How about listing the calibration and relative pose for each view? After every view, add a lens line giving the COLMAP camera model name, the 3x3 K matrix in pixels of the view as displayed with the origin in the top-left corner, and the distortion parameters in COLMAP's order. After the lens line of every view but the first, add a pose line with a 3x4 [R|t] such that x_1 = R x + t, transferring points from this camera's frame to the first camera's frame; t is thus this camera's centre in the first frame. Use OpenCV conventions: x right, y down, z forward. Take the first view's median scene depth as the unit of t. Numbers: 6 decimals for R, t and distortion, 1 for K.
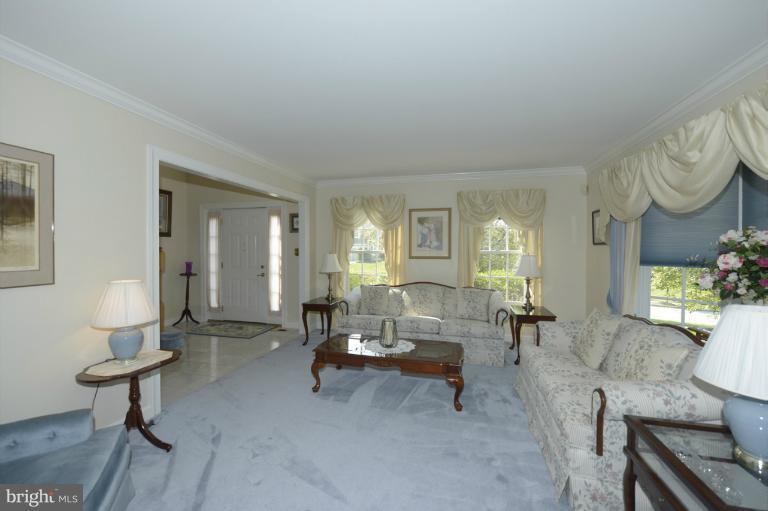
lens RADIAL K [[325.2, 0, 379.0], [0, 325.2, 255.0], [0, 0, 1]] dist [-0.021985, 0.000519]
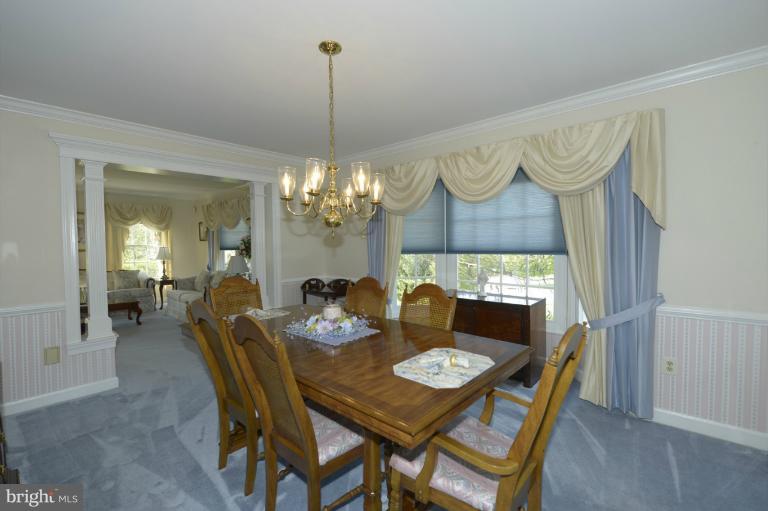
lens RADIAL K [[325.2, 0, 384.2], [0, 325.2, 249.7], [0, 0, 1]] dist [-0.021985, 0.000519]
pose [[0.456097, -0.034324, 0.889268, -0.473120], [0.019433, 0.999402, 0.028608, -0.009996], [-0.889718, 0.004233, 0.456491, -0.740854]]
